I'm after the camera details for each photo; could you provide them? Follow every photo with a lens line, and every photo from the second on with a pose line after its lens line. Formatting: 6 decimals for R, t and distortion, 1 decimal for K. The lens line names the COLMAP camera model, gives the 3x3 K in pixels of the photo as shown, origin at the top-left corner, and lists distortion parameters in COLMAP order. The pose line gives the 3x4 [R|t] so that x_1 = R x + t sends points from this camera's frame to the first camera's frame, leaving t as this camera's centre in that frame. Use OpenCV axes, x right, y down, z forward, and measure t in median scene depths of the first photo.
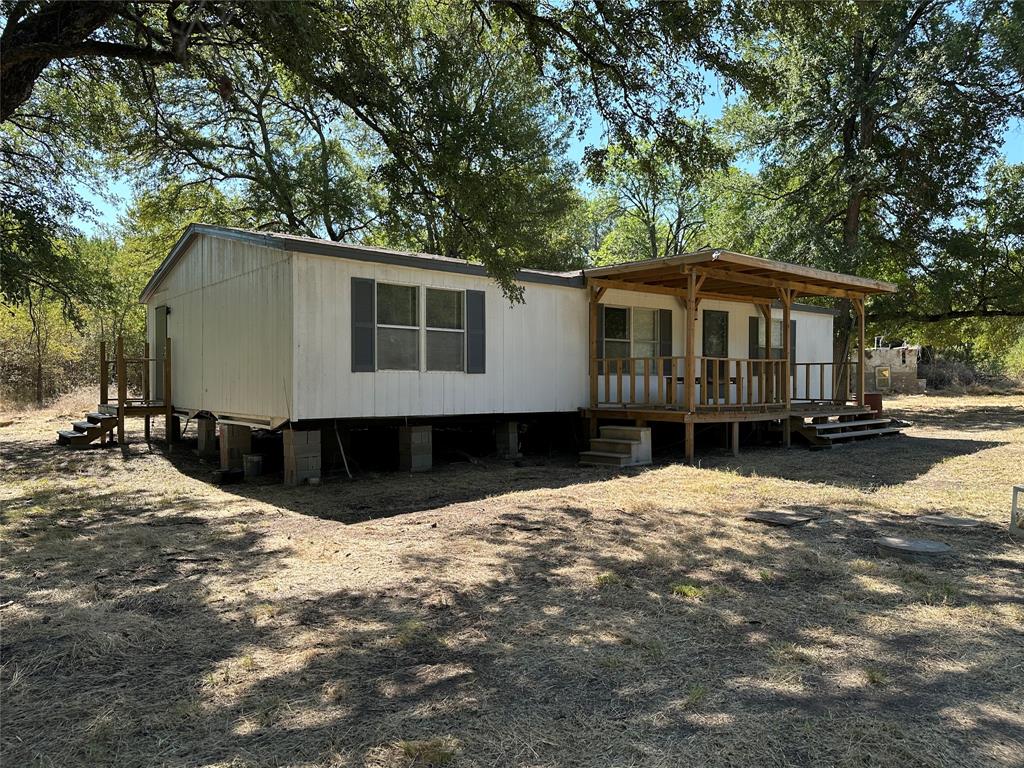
lens RADIAL K [[729.6, 0, 513.3], [0, 729.6, 383.6], [0, 0, 1]] dist [0.001550, 0.000125]
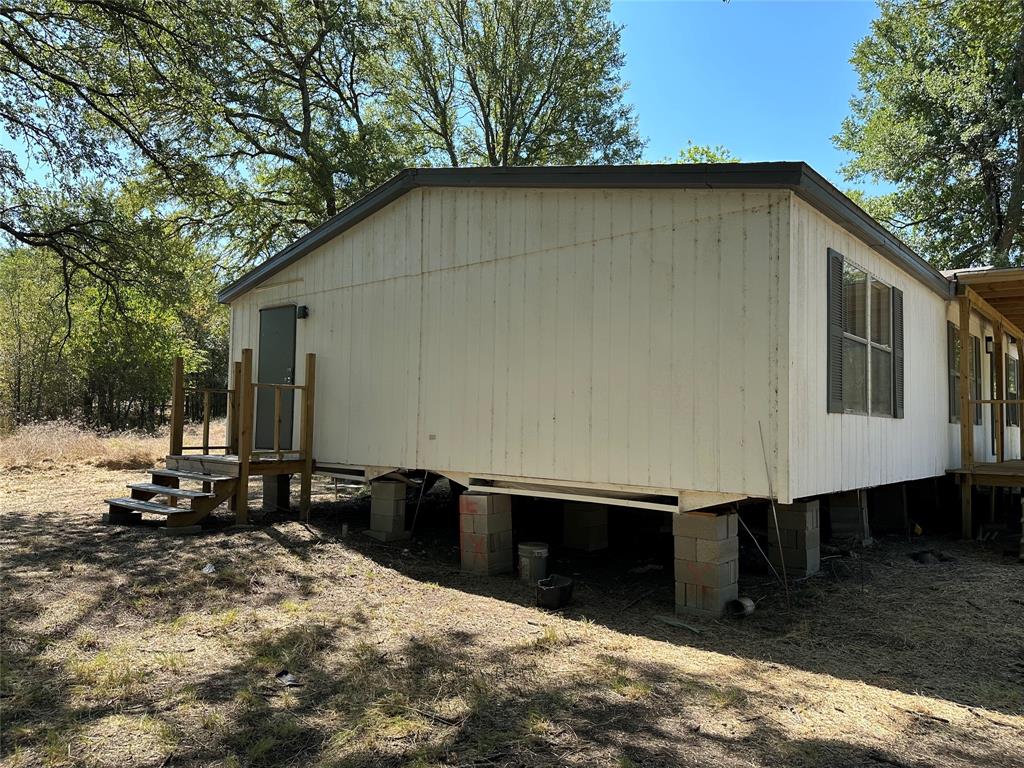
lens RADIAL K [[729.6, 0, 511.4], [0, 729.6, 383.6], [0, 0, 1]] dist [0.001550, 0.000125]
pose [[0.983129, 0.028085, 0.180746, -0.415440], [-0.017184, 0.997953, -0.061594, 0.000575], [-0.182106, 0.057448, 0.981599, 0.339178]]
